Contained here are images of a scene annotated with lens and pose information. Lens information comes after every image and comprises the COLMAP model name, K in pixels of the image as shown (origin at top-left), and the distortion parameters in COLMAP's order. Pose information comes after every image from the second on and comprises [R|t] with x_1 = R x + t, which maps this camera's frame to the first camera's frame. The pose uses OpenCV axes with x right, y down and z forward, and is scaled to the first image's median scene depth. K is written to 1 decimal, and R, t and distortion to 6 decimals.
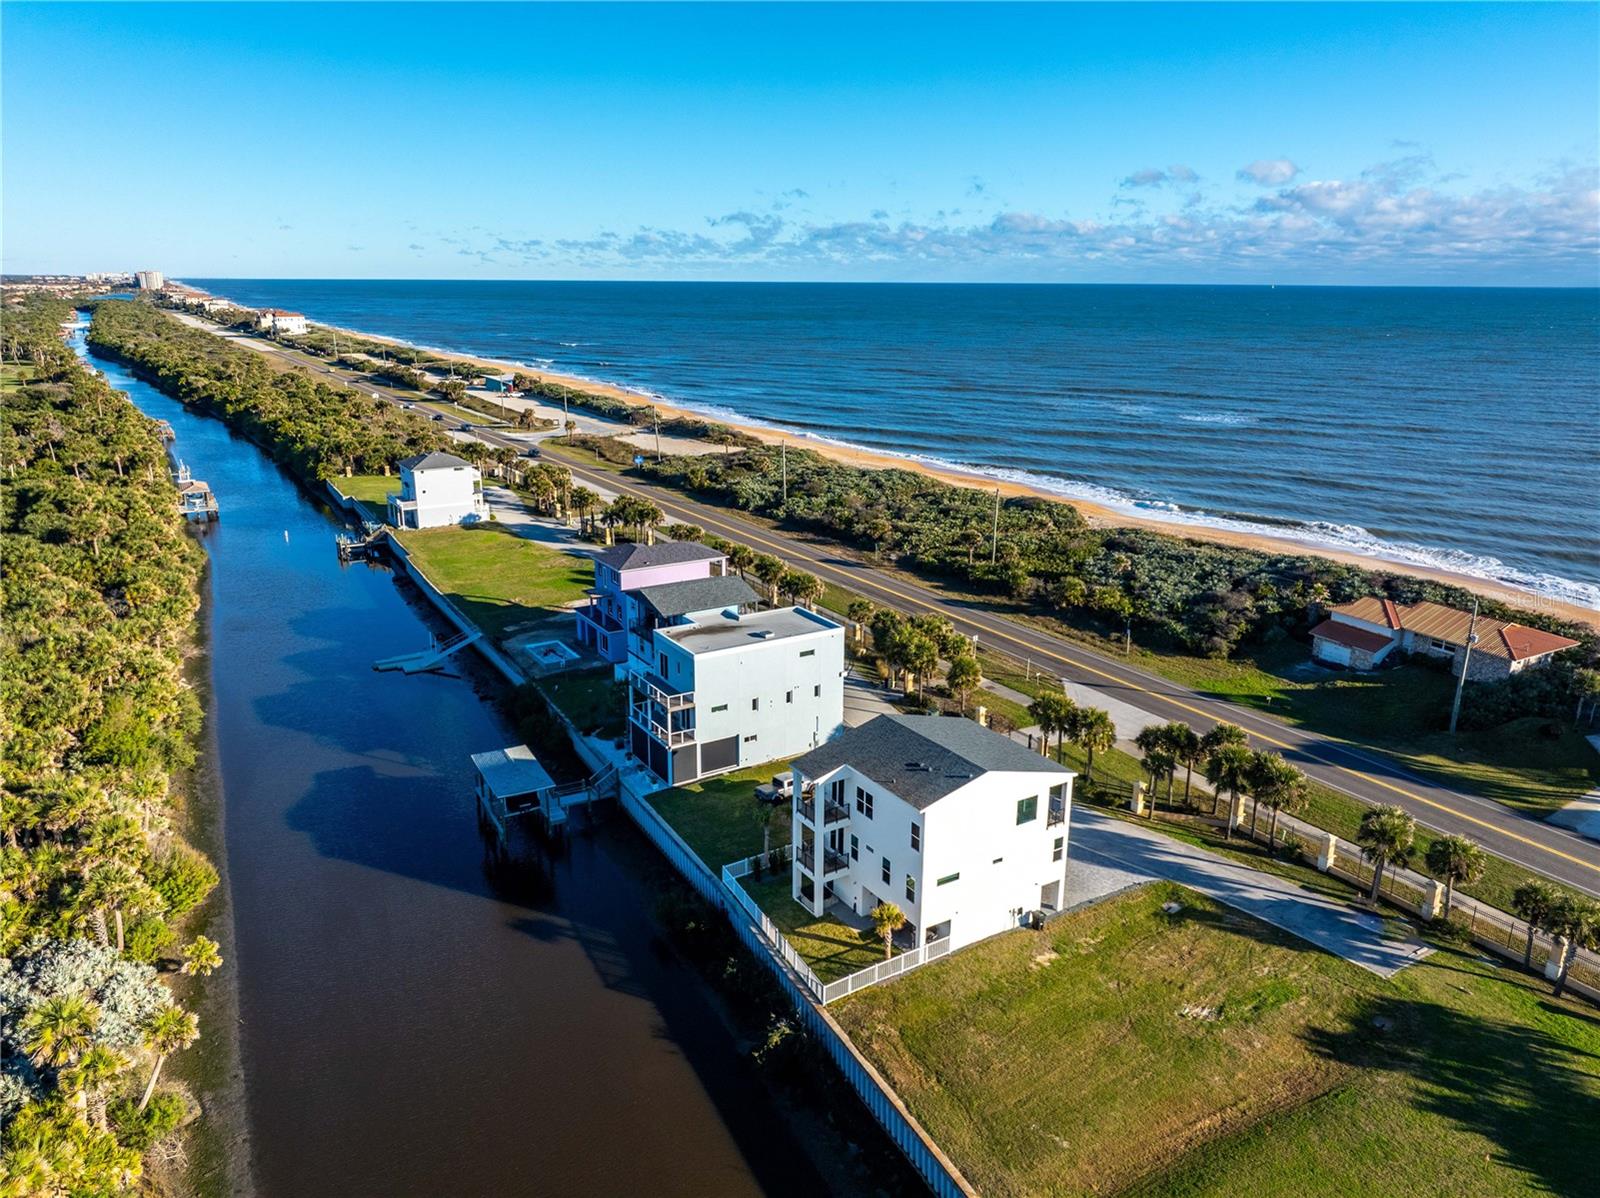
lens RADIAL K [[1123.0, 0, 788.3], [0, 1123.0, 580.8], [0, 0, 1]] dist [0.005578, 0.003541]
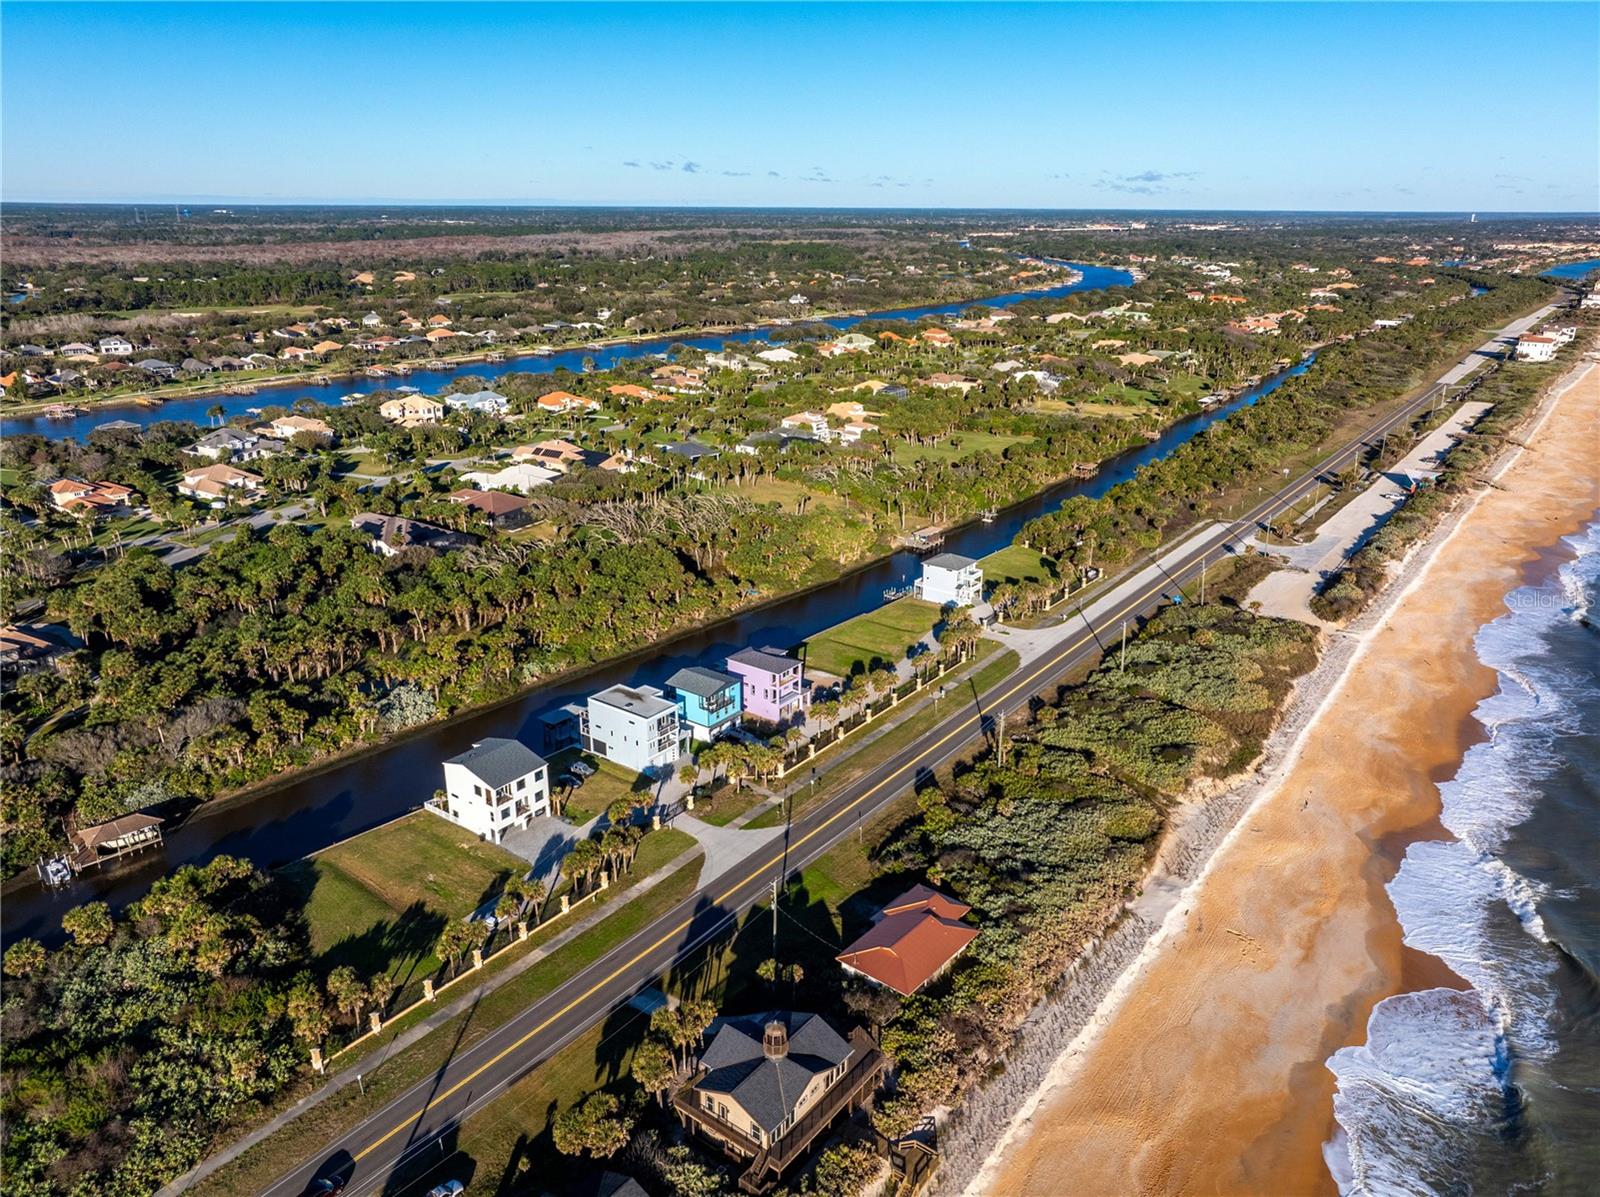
lens RADIAL K [[1114.8, 0, 797.5], [0, 1114.8, 599.7], [0, 0, 1]] dist [0.013369, -0.021063]
pose [[0.365699, 0.309514, -0.877762, 1.996817], [-0.246656, 0.941595, 0.229259, -0.743860], [0.897455, 0.132666, 0.420684, 0.430903]]
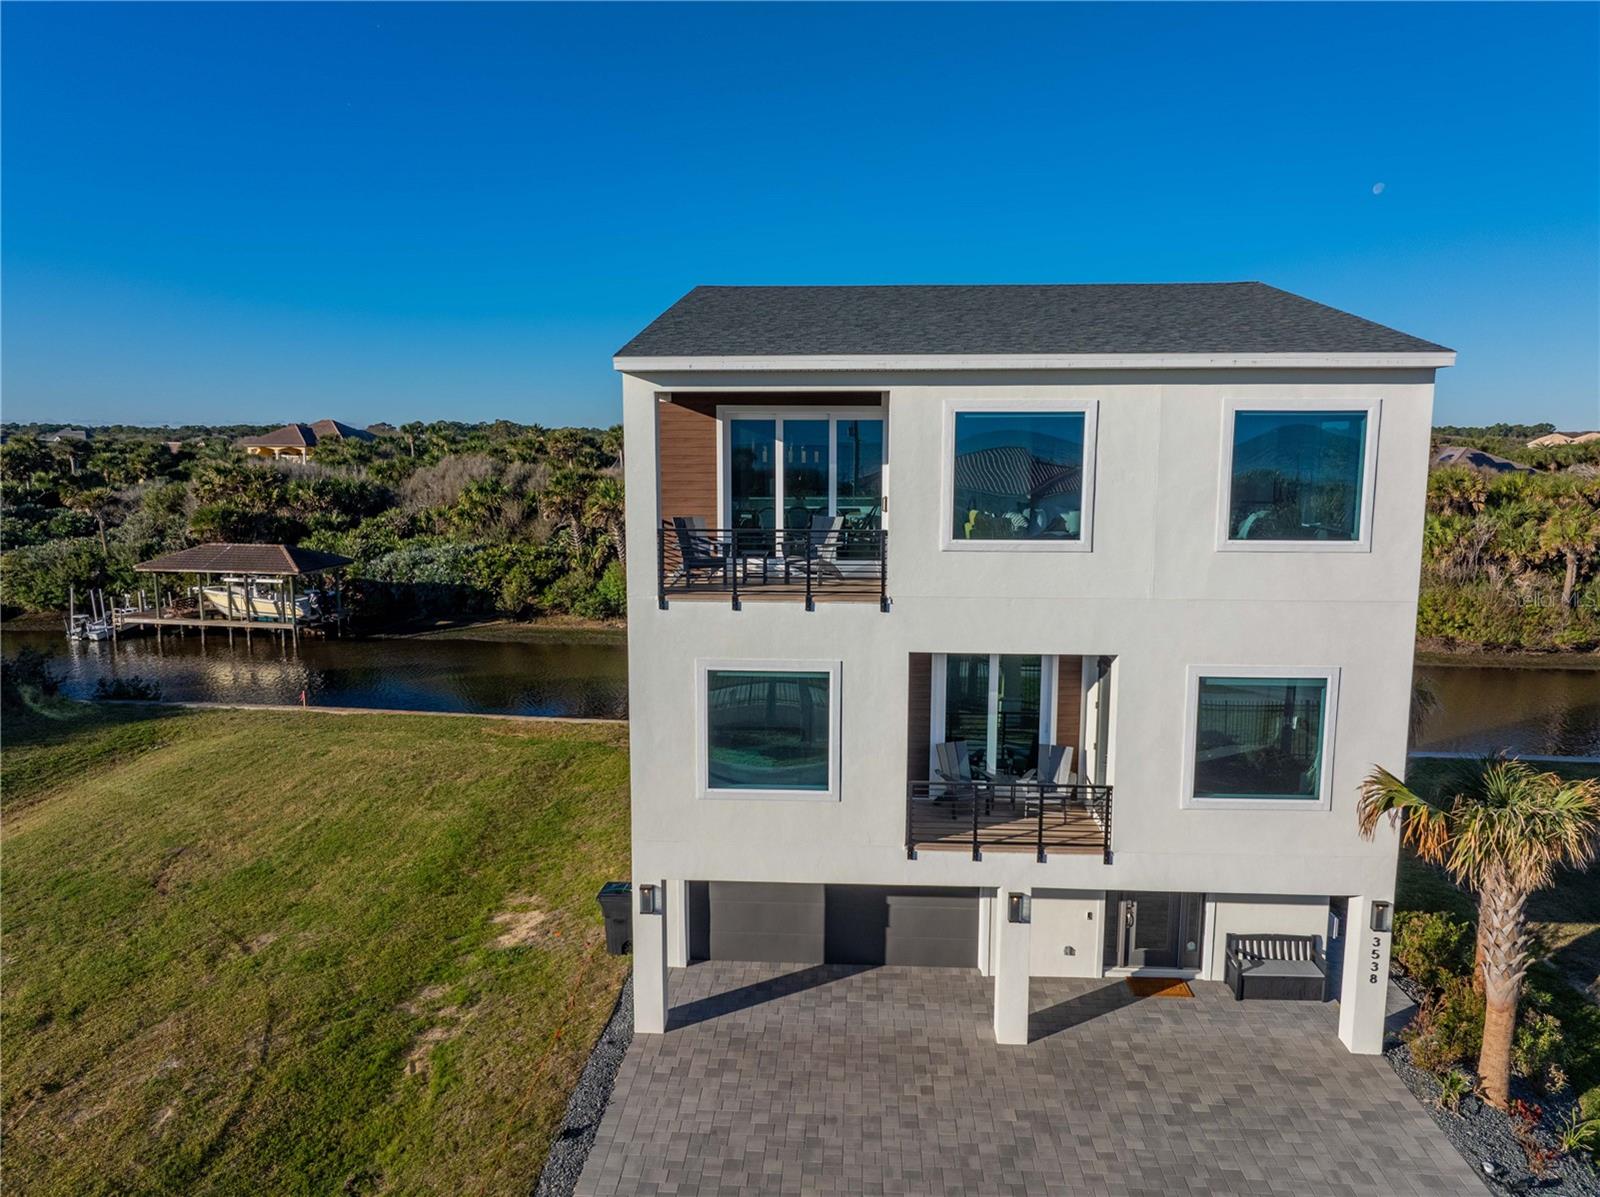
lens RADIAL K [[1114.8, 0, 797.5], [0, 1114.8, 599.7], [0, 0, 1]] dist [0.013369, -0.021063]
pose [[-0.572546, 0.105948, -0.812998, 0.334081], [-0.221975, 0.934548, 0.278112, 0.121397], [0.789252, 0.339697, -0.511554, 0.935290]]
